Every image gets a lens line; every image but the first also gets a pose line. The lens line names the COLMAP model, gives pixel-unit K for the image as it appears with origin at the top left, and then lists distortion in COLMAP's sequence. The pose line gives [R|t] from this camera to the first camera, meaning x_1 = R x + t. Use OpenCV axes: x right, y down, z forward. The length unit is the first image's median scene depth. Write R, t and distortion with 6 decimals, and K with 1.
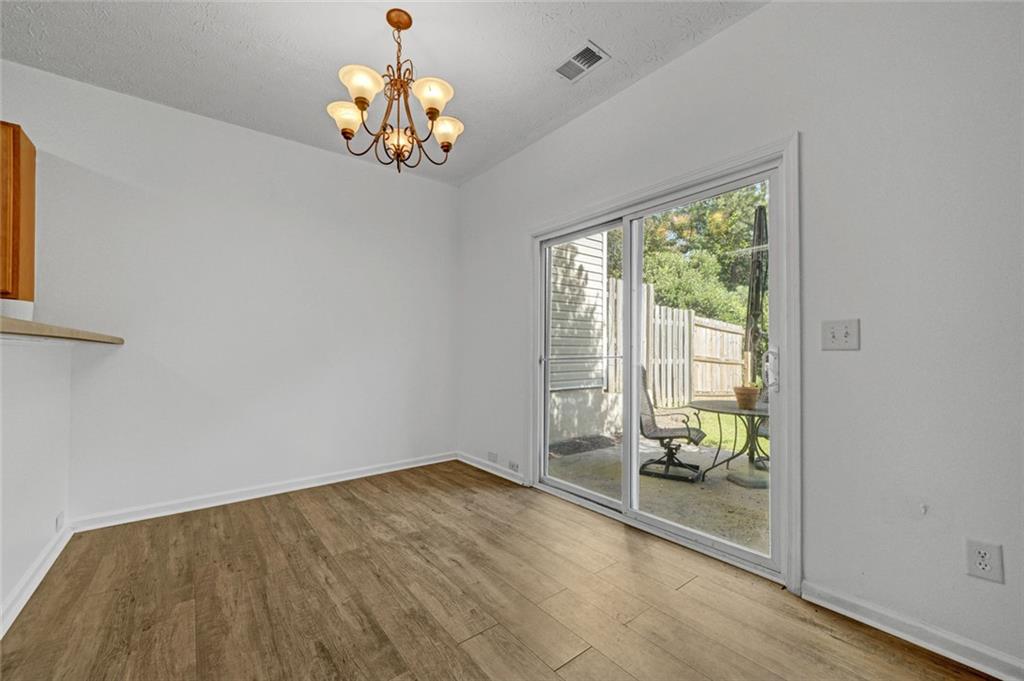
lens RADIAL K [[403.8, 0, 509.5], [0, 403.8, 337.8], [0, 0, 1]] dist [-0.001251, -0.000161]
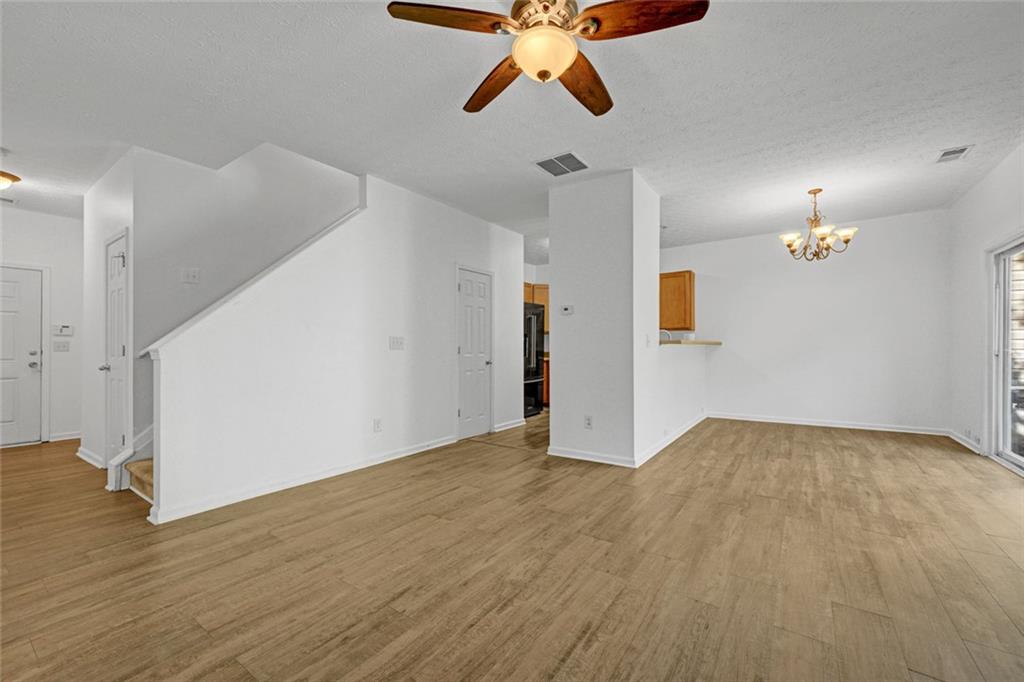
lens RADIAL K [[414.9, 0, 508.1], [0, 414.9, 343.0], [0, 0, 1]] dist [0.005810, -0.000076]
pose [[0.296785, -0.003774, -0.954937, 0.819410], [0.043474, 0.999009, 0.009563, -0.052476], [0.953954, -0.044353, 0.296655, -0.742865]]
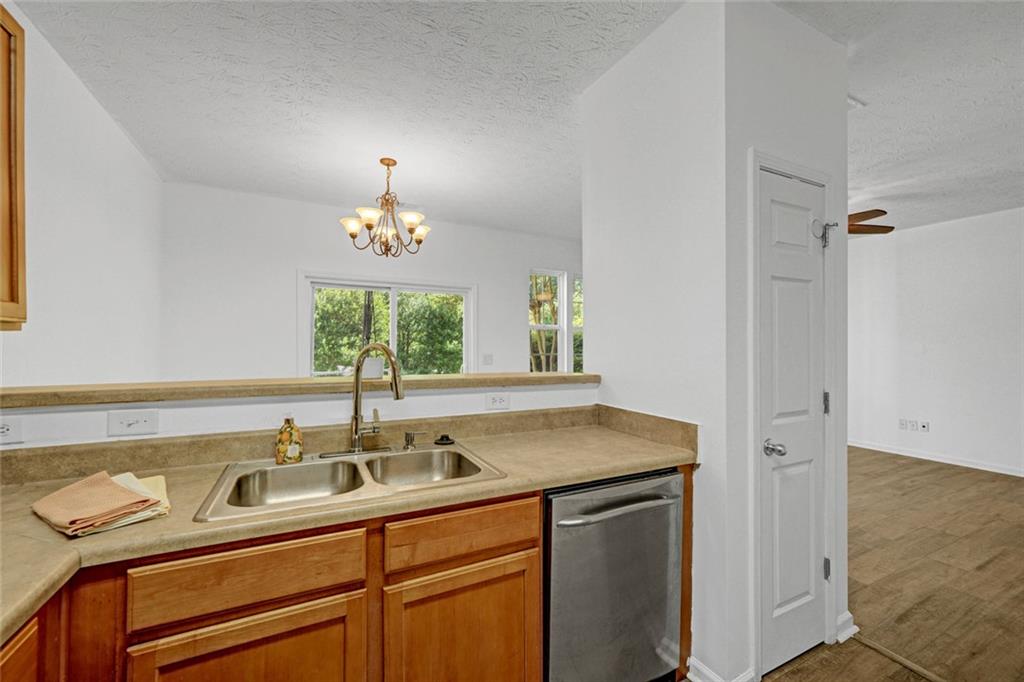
lens RADIAL K [[412.8, 0, 498.6], [0, 412.8, 344.1], [0, 0, 1]] dist [0.003435, -0.000037]
pose [[0.195703, 0.007248, 0.980636, -1.078145], [-0.050110, 0.998740, 0.002619, -0.071047], [-0.979382, -0.049652, 0.195819, 0.148421]]
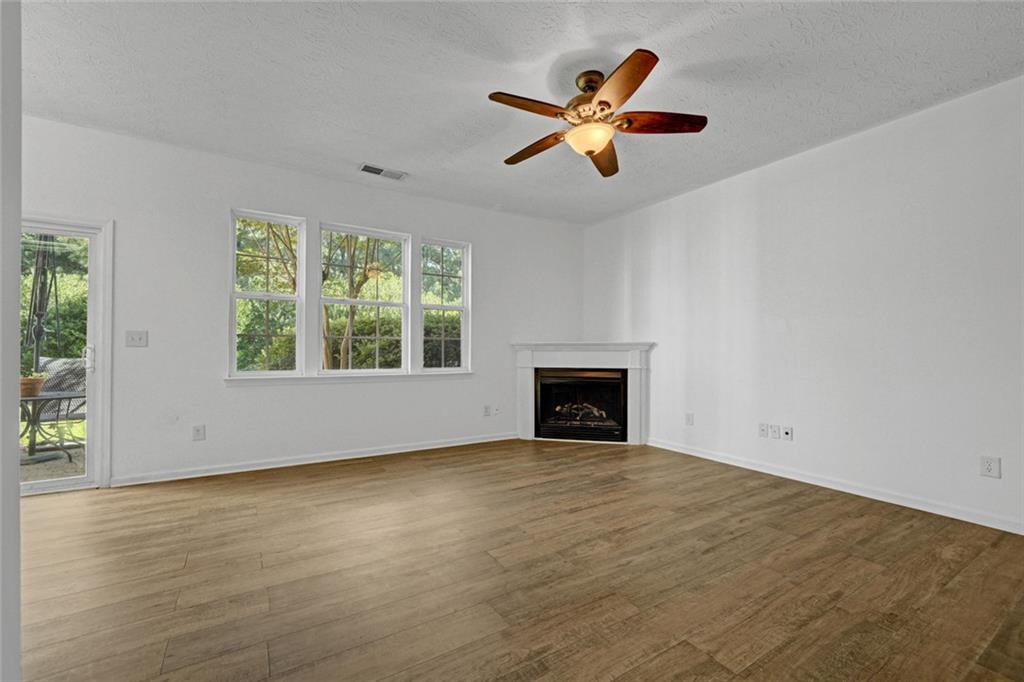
lens RADIAL K [[412.8, 0, 498.6], [0, 412.8, 344.1], [0, 0, 1]] dist [0.003435, -0.000037]
pose [[0.120461, 0.024994, 0.992403, -0.465962], [-0.052492, 0.998445, -0.018775, -0.017745], [-0.991329, -0.049831, 0.121585, -0.460234]]
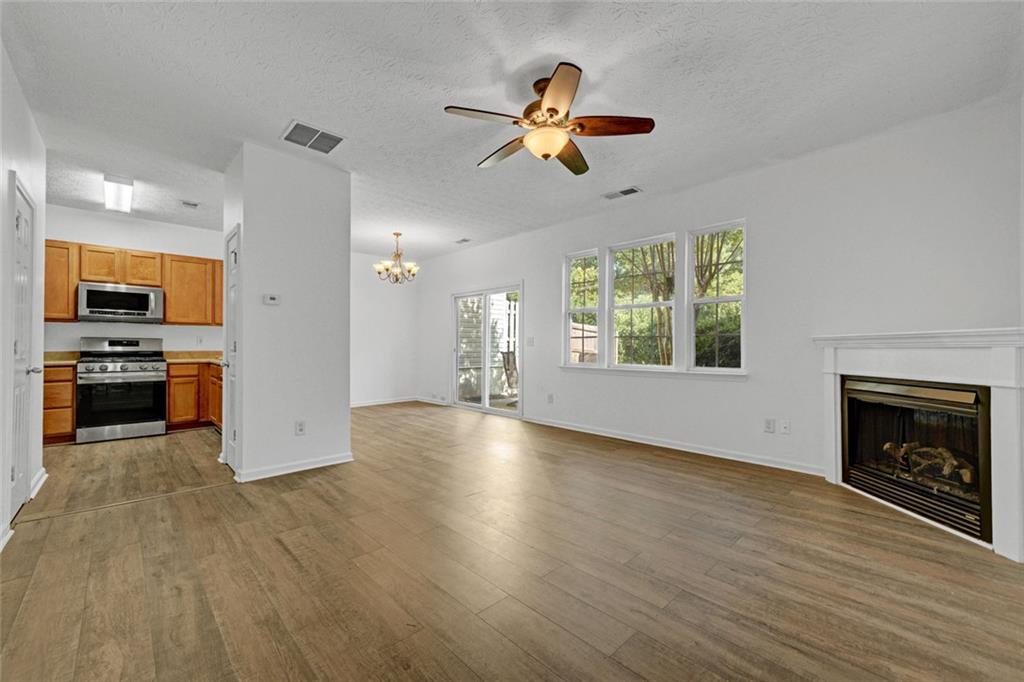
lens RADIAL K [[414.9, 0, 508.1], [0, 414.9, 343.0], [0, 0, 1]] dist [0.005810, -0.000076]
pose [[0.995710, 0.007475, 0.092231, 0.158277], [-0.010627, 0.999374, 0.033734, -0.065136], [-0.091921, -0.034569, 0.995166, -1.306994]]
